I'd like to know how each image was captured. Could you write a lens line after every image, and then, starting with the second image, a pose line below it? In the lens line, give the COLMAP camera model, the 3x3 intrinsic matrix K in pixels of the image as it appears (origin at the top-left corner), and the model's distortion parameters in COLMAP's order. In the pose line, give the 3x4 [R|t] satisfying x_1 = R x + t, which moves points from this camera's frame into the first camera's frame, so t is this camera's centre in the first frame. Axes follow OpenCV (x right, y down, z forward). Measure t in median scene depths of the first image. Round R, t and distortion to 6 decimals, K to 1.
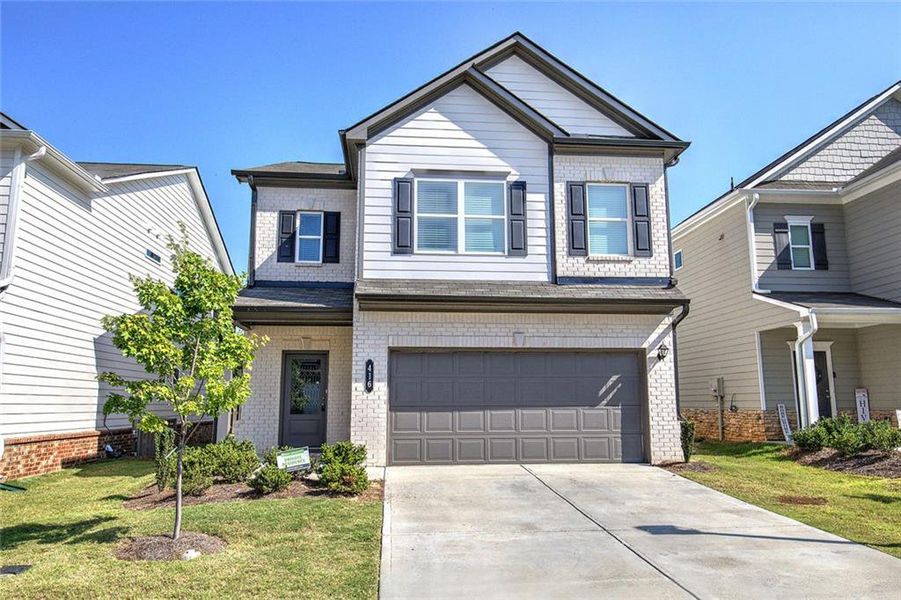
lens RADIAL K [[639.8, 0, 453.4], [0, 639.8, 303.5], [0, 0, 1]] dist [0.008551, -0.006555]
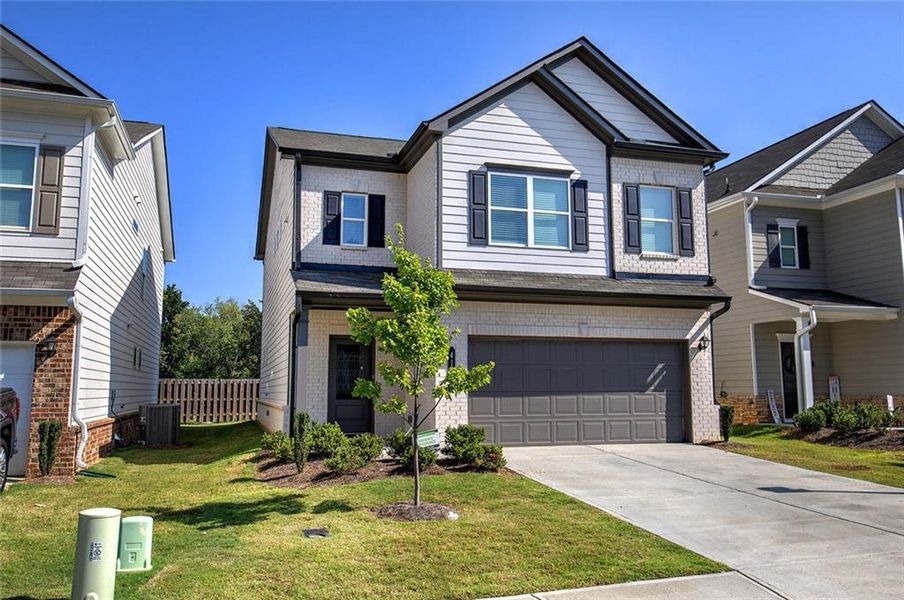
lens RADIAL K [[731.6, 0, 452.2], [0, 731.6, 297.4], [0, 0, 1]] dist [0.003754, 0.005953]
pose [[0.980098, 0.026101, 0.196789, -0.337194], [-0.031949, 0.999136, 0.026598, -0.022276], [-0.195925, -0.032356, 0.980085, -0.148884]]
